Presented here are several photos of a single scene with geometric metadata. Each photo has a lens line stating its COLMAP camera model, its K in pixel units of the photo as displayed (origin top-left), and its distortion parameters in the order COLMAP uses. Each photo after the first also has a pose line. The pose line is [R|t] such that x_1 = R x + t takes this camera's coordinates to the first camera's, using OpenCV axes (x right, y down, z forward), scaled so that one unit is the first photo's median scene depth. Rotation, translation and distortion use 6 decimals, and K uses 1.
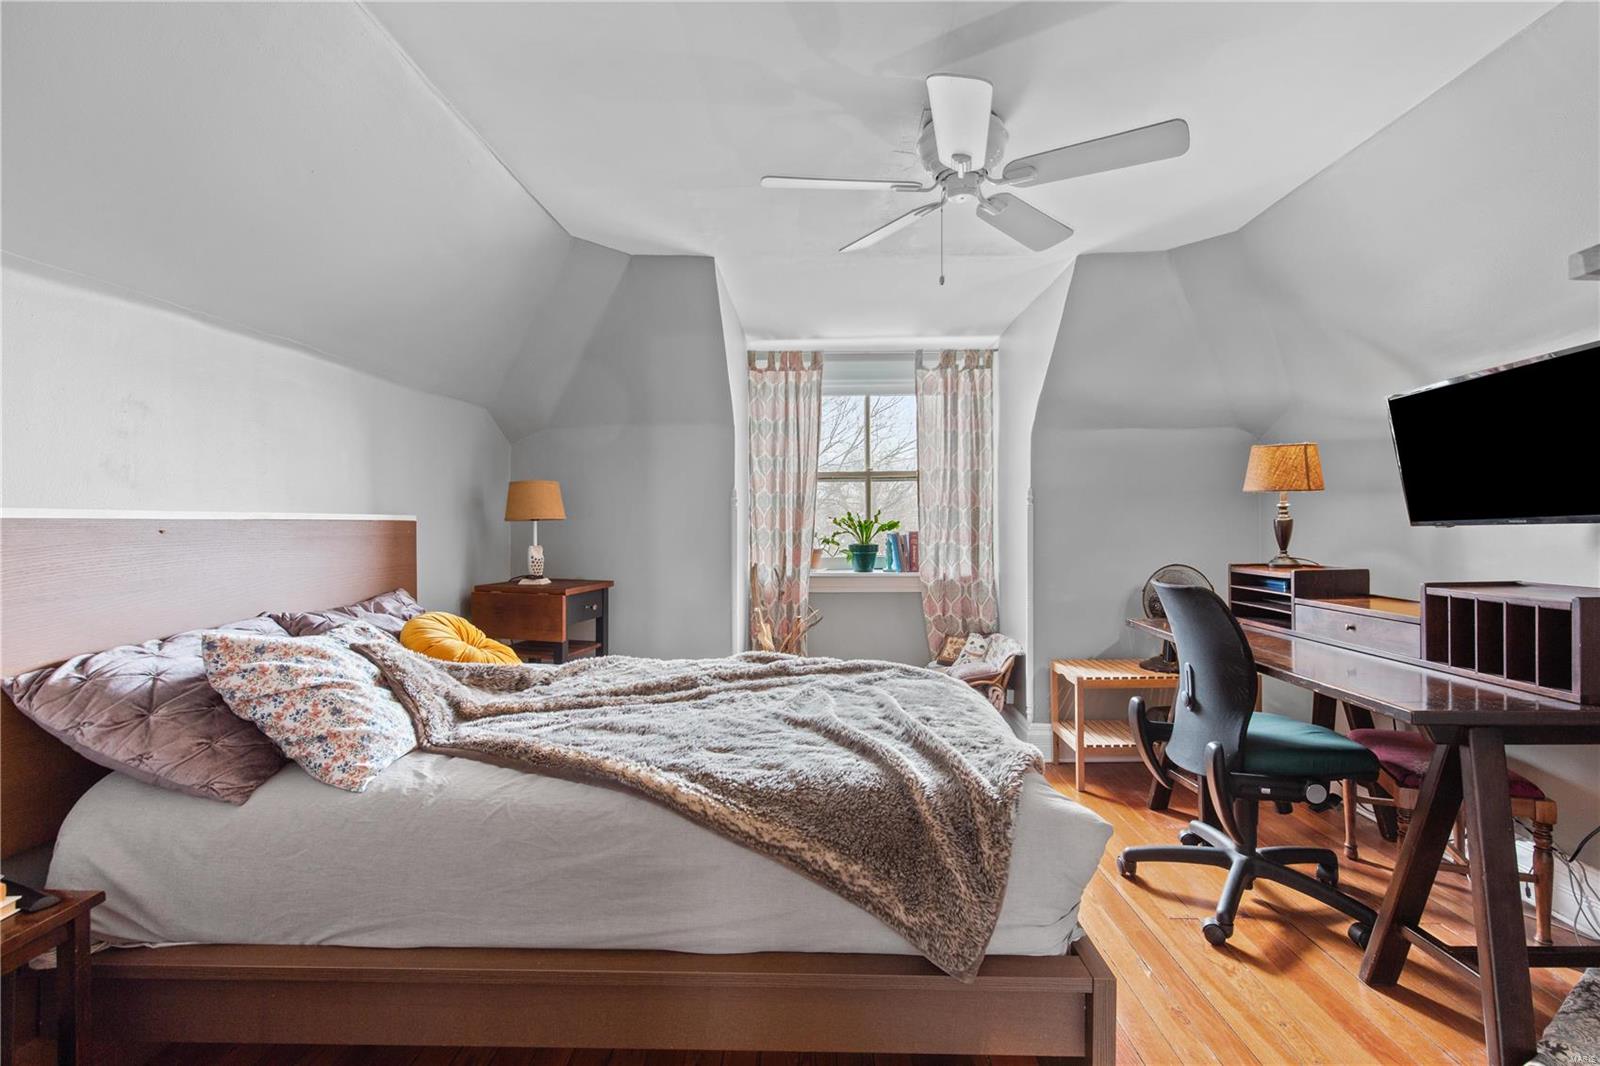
lens RADIAL K [[723.3, 0, 803.1], [0, 723.3, 529.2], [0, 0, 1]] dist [-0.002138, -0.000181]
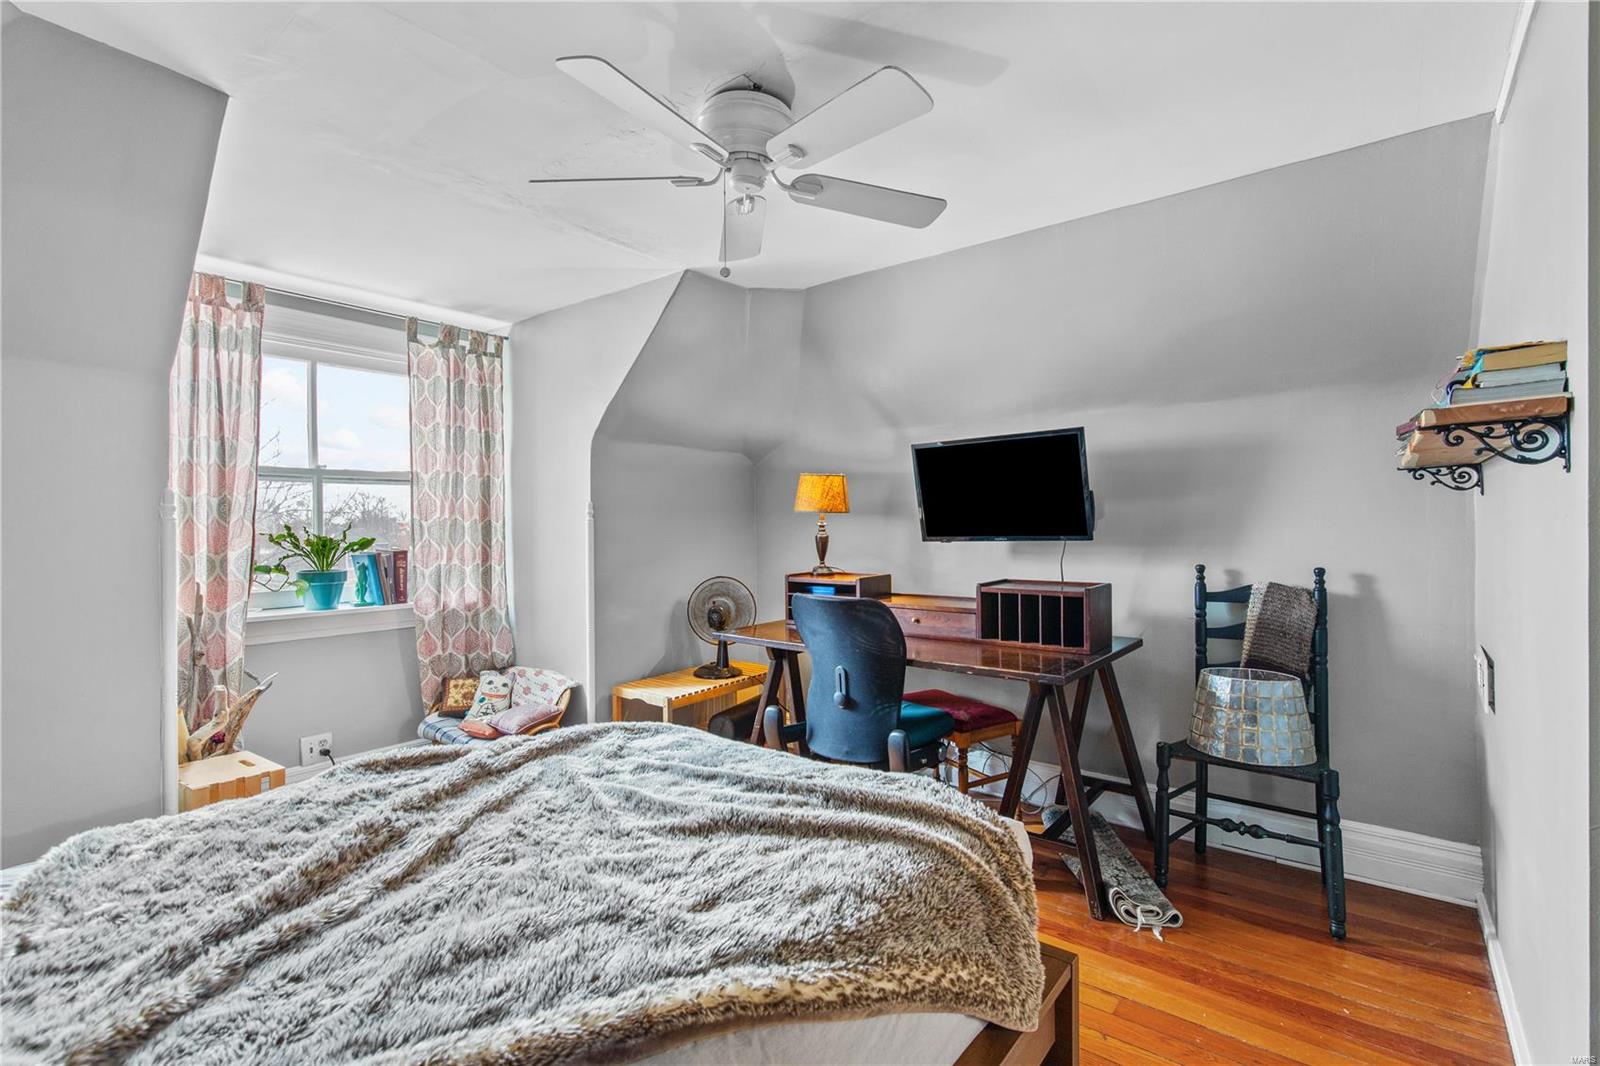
lens RADIAL K [[736.9, 0, 800.2], [0, 736.9, 522.0], [0, 0, 1]] dist [0.002769, 0.001048]
pose [[0.596312, 0.003873, 0.802743, -0.231161], [0.008708, 0.999898, -0.011292, -0.015276], [-0.802705, 0.013724, 0.596218, 0.196191]]
